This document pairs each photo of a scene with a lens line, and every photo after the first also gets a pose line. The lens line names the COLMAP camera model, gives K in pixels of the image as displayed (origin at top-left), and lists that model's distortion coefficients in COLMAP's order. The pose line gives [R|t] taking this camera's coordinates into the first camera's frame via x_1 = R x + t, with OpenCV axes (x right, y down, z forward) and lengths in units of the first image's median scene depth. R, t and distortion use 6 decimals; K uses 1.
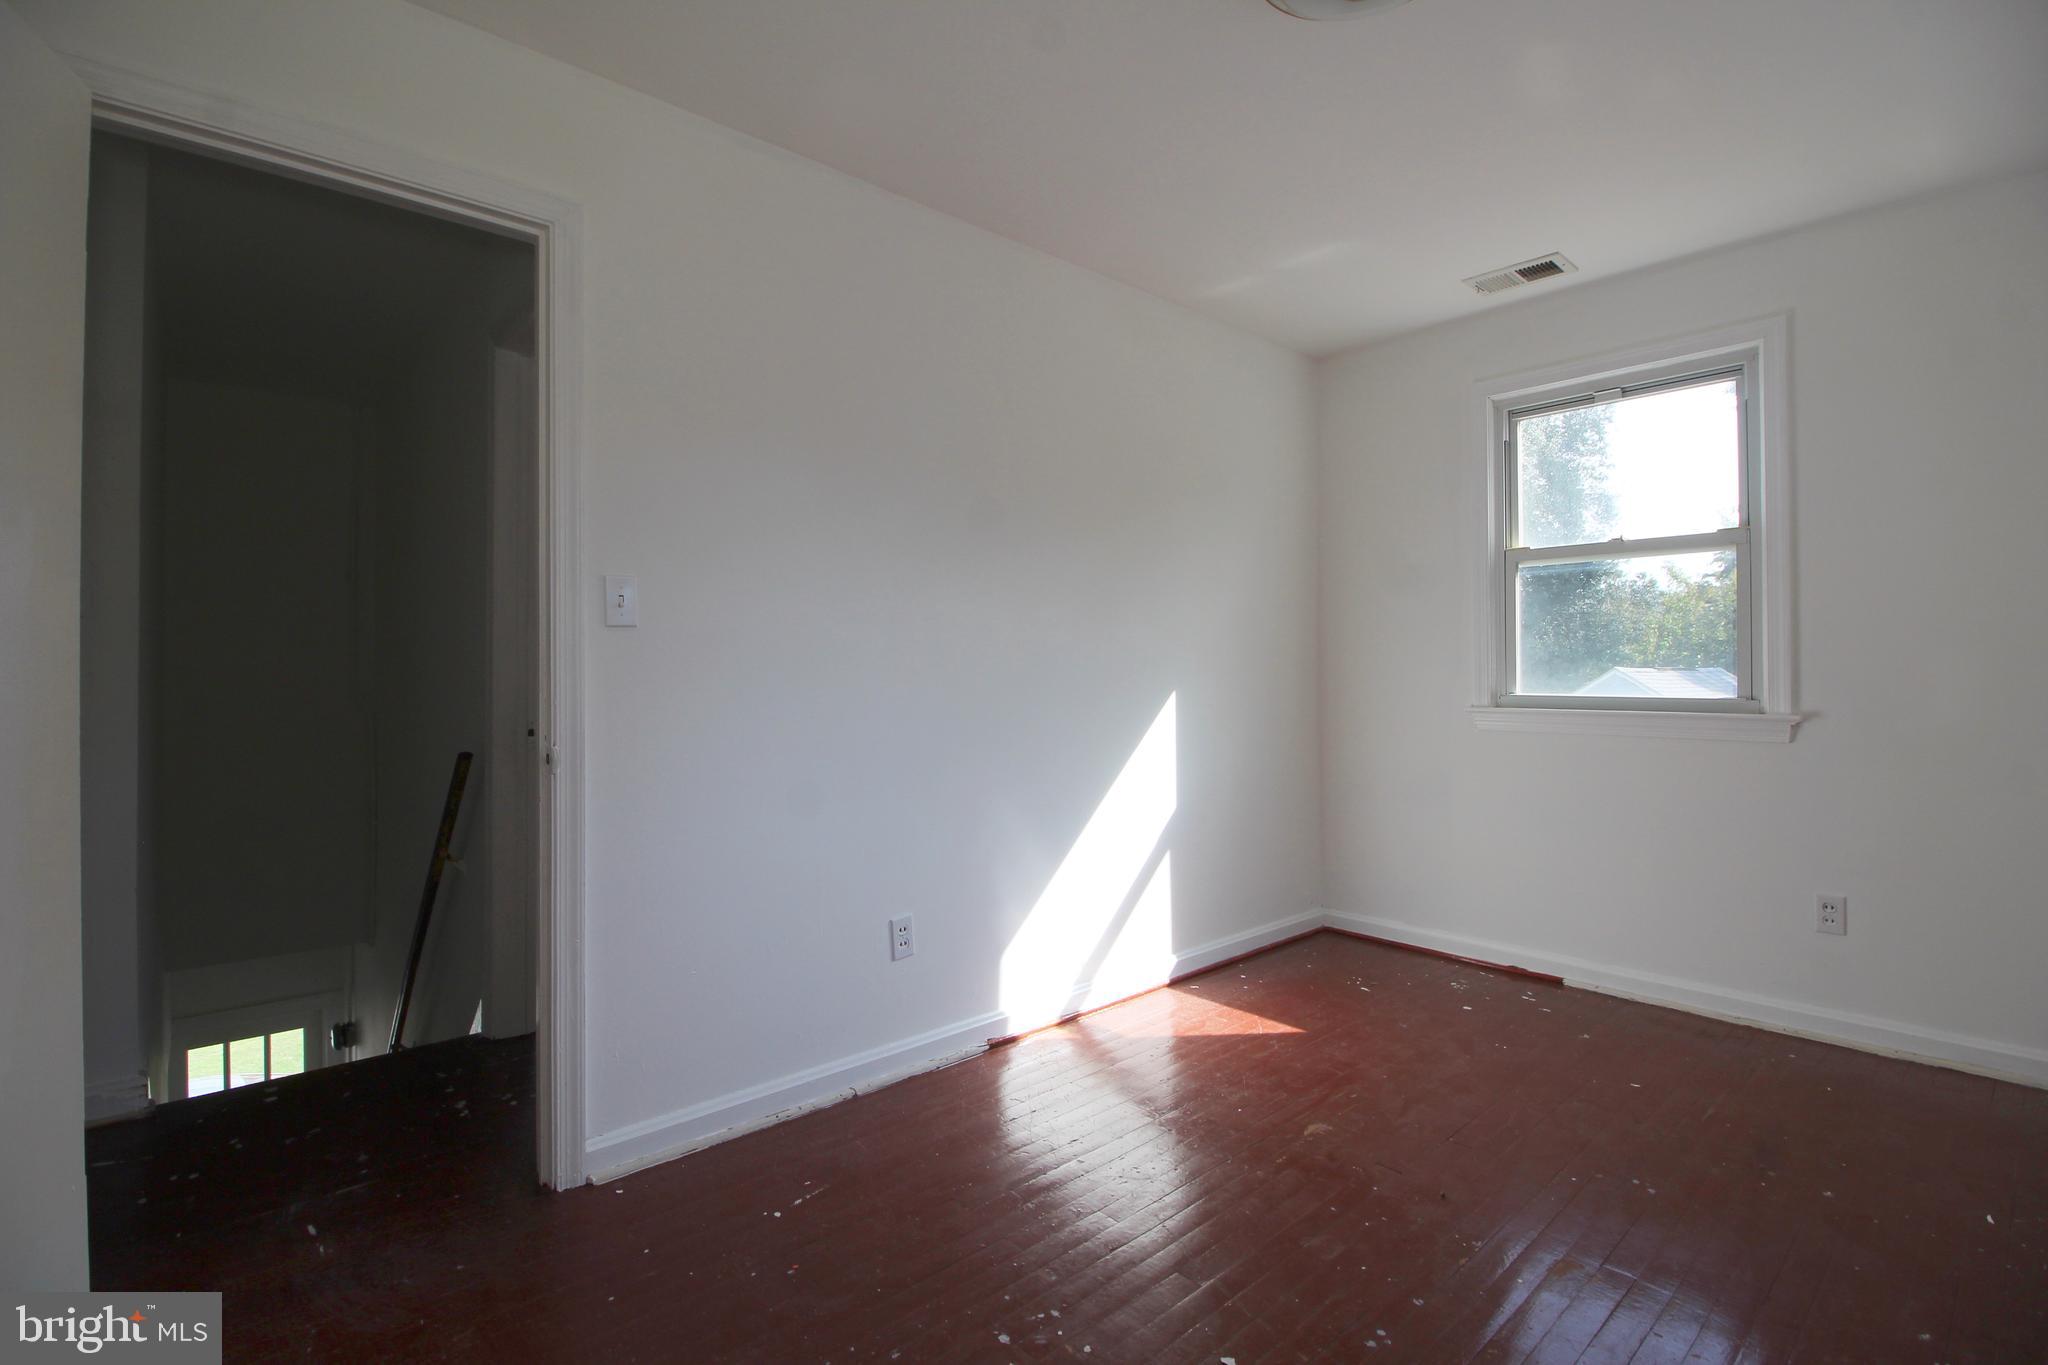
lens RADIAL K [[944.8, 0, 985.7], [0, 944.8, 661.1], [0, 0, 1]] dist [-0.015334, -0.001632]
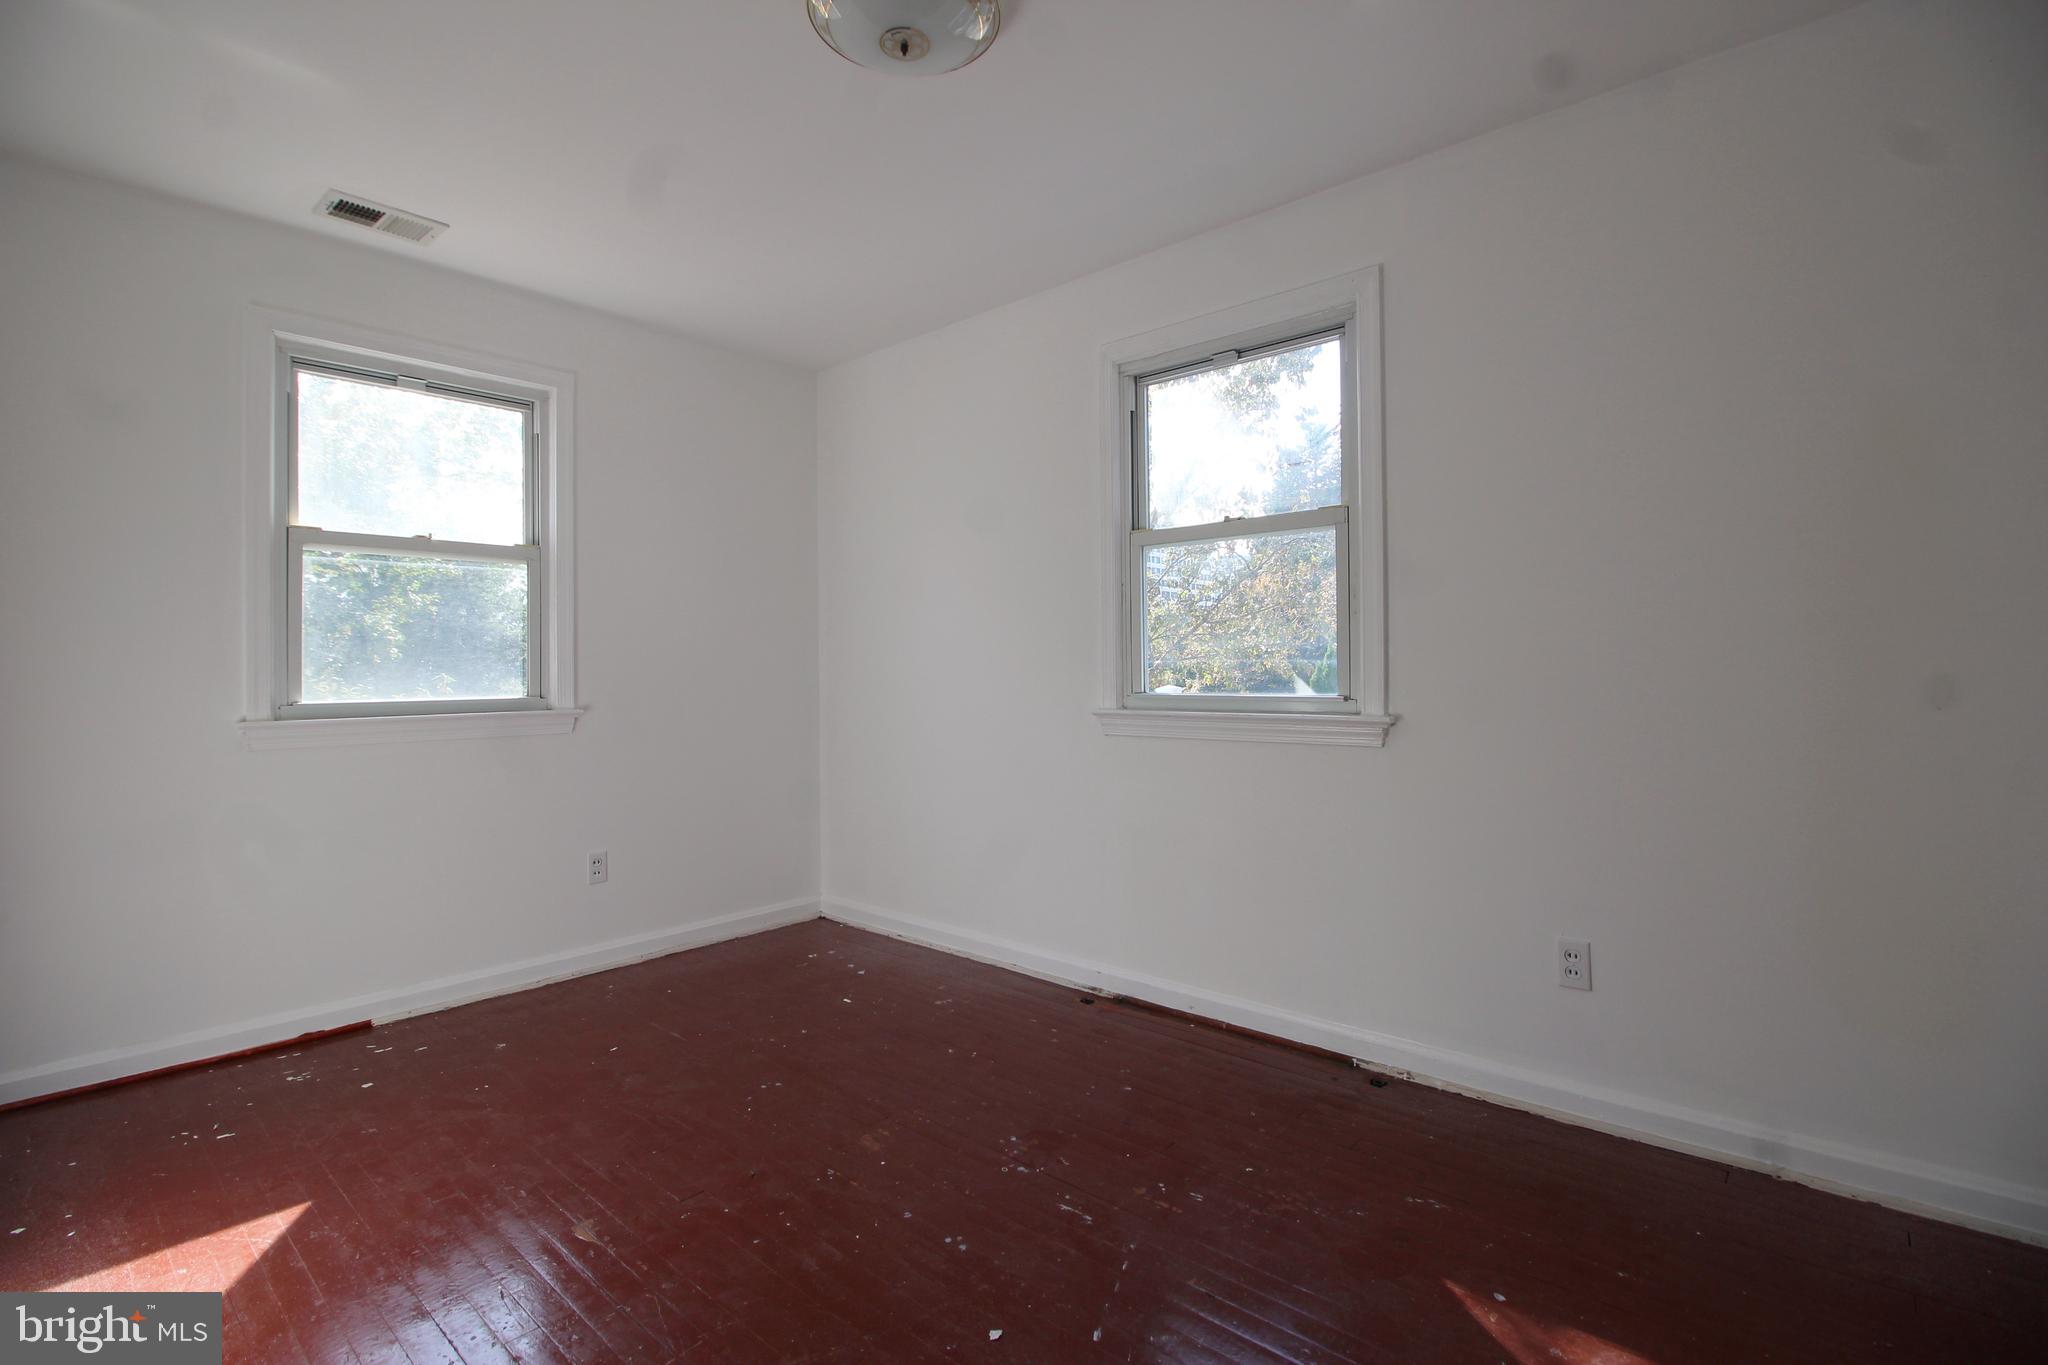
lens RADIAL K [[944.8, 0, 1022.5], [0, 944.8, 674.1], [0, 0, 1]] dist [-0.015334, -0.001632]
pose [[-0.141583, 0.000150, 0.989926, -0.353229], [0.002045, 0.999998, 0.000141, 0.011691], [-0.989924, 0.002044, -0.141583, 0.518267]]
